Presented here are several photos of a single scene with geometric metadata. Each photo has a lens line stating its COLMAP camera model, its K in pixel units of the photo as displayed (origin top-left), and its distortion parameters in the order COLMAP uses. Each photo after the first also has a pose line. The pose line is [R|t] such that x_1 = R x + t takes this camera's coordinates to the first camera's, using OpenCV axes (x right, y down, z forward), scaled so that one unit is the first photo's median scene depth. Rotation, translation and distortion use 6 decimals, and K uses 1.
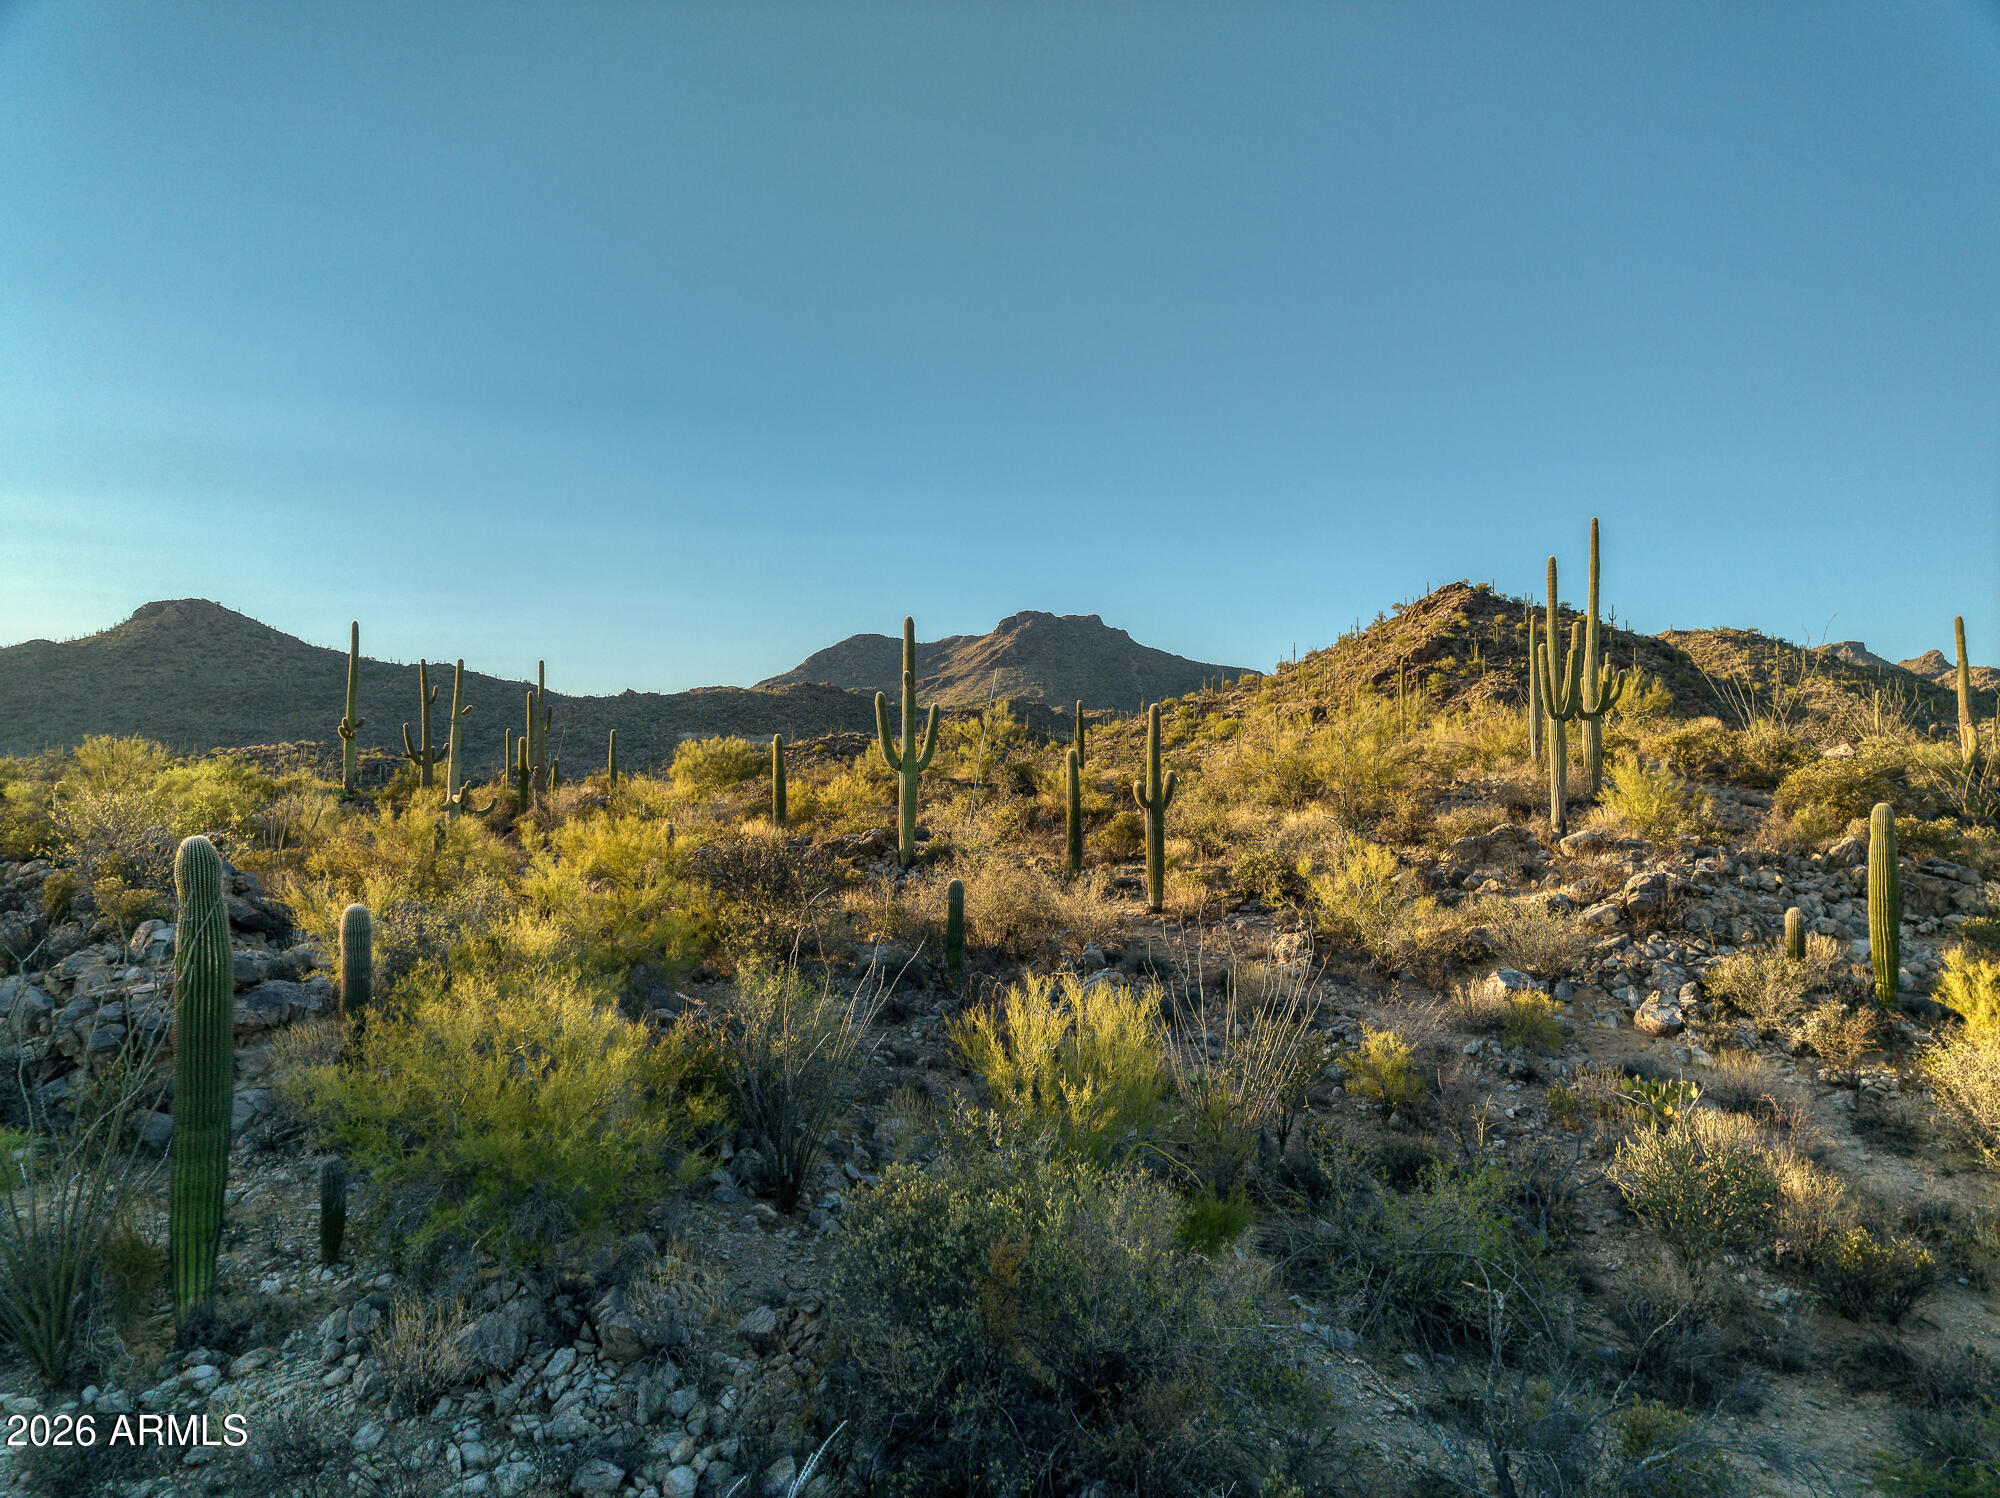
lens RADIAL K [[1364.9, 0, 1000.0], [0, 1364.9, 758.0], [0, 0, 1]] dist [-0.003020, 0.006473]
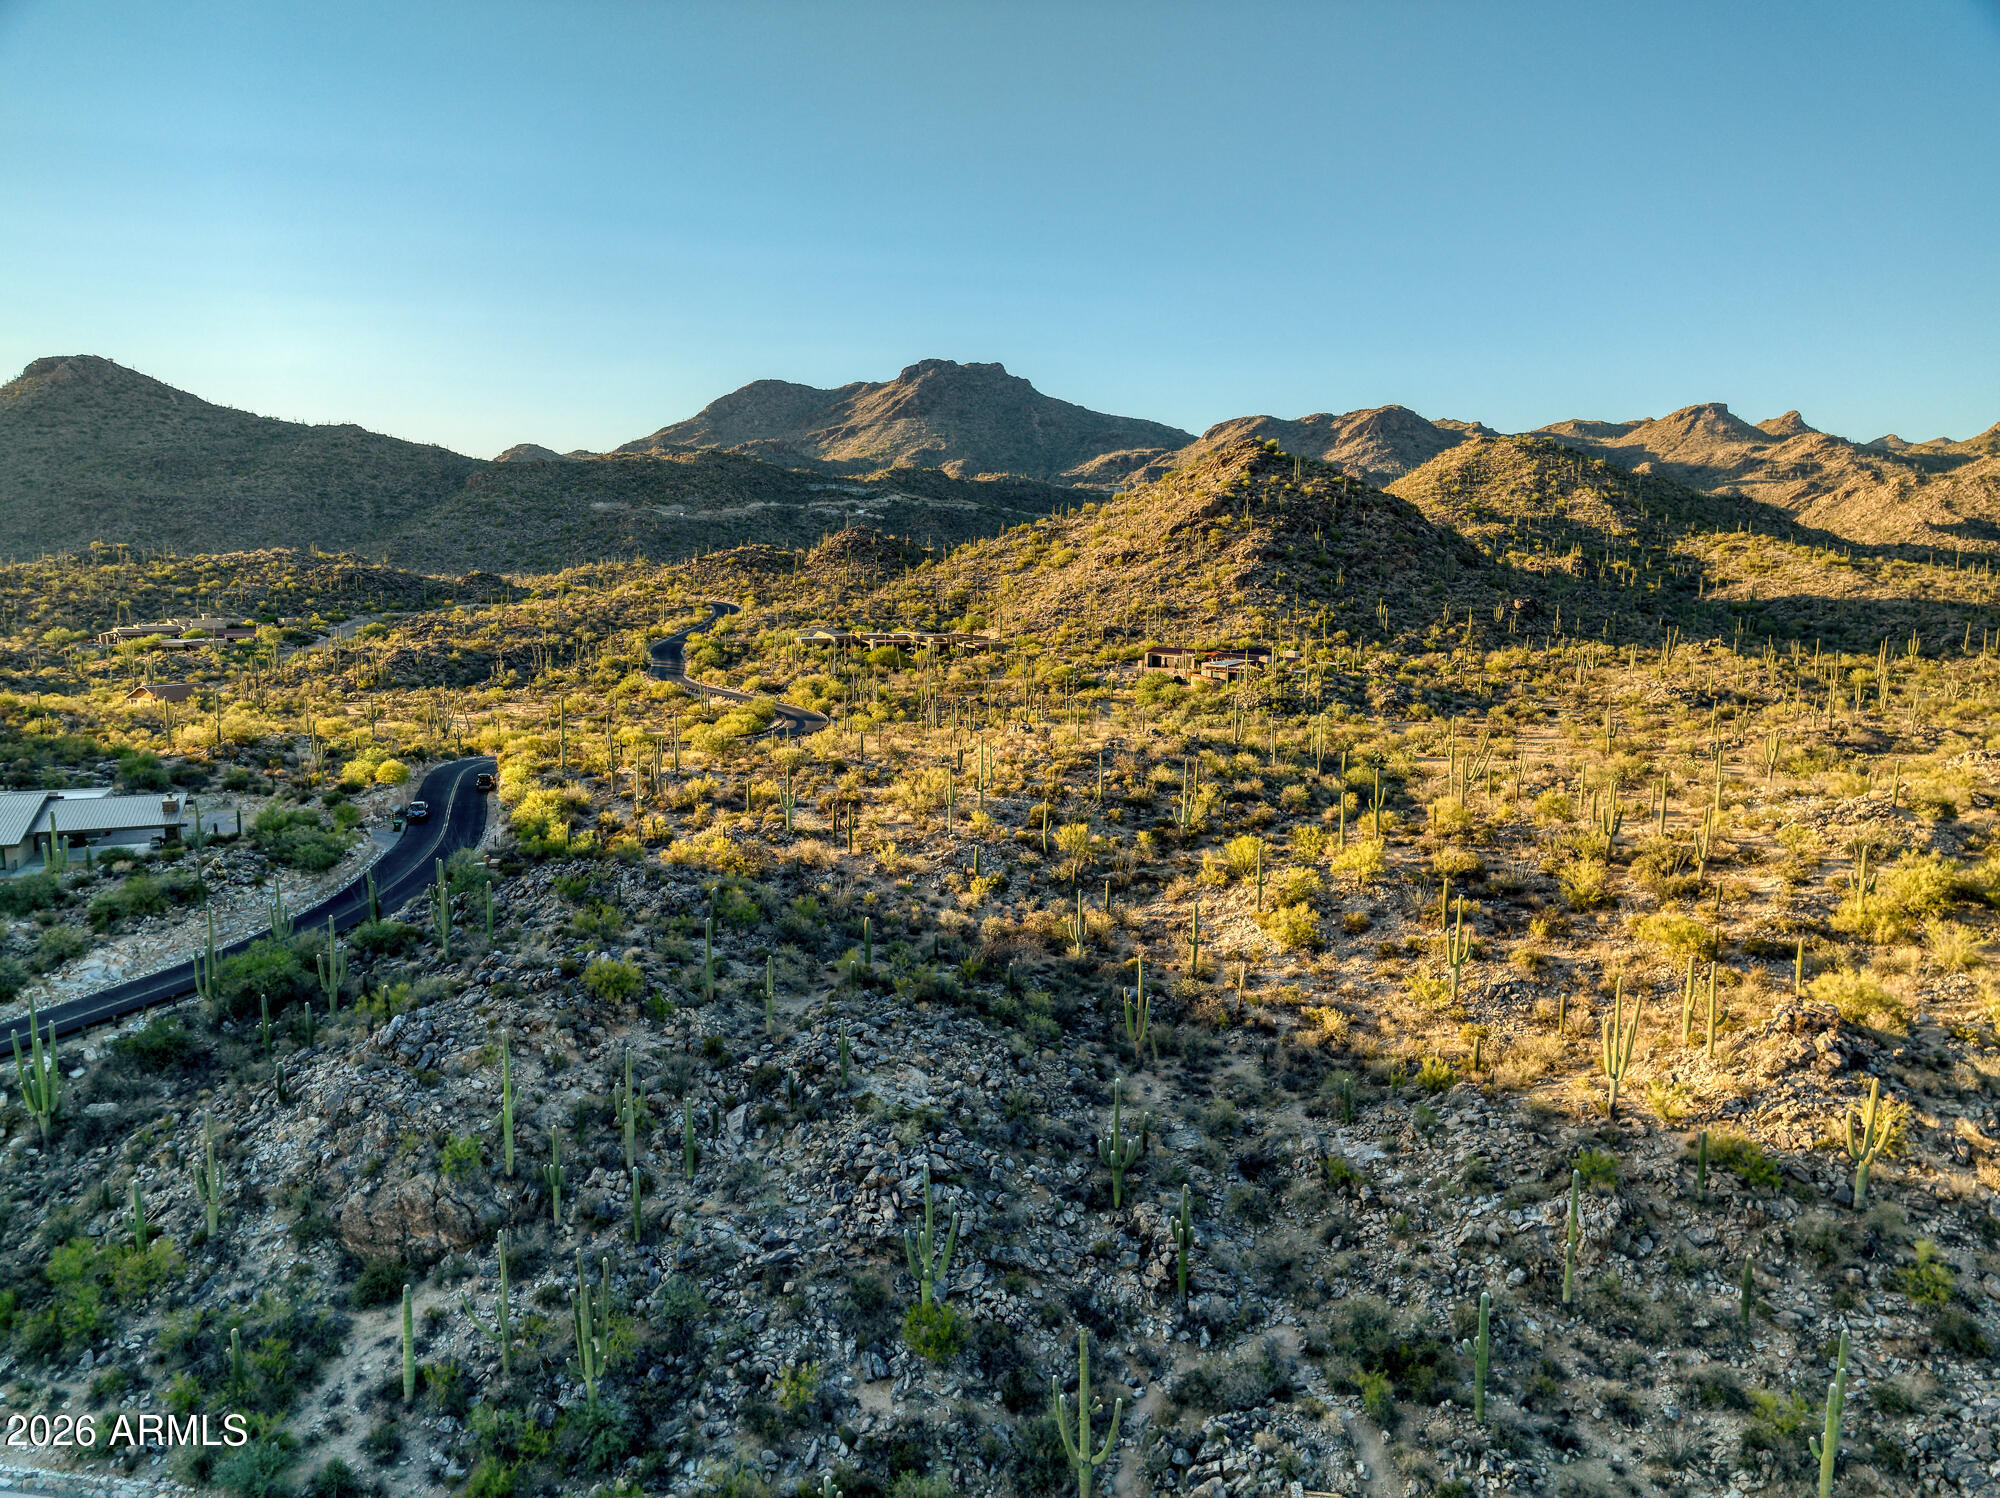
lens RADIAL K [[1364.0, 0, 1000.9], [0, 1364.0, 759.9], [0, 0, 1]] dist [-0.000420, 0.000586]
pose [[0.997767, -0.005151, 0.066591, 0.119140], [-0.007788, 0.981248, 0.192591, -0.384499], [-0.066334, -0.192679, 0.979017, -1.197528]]
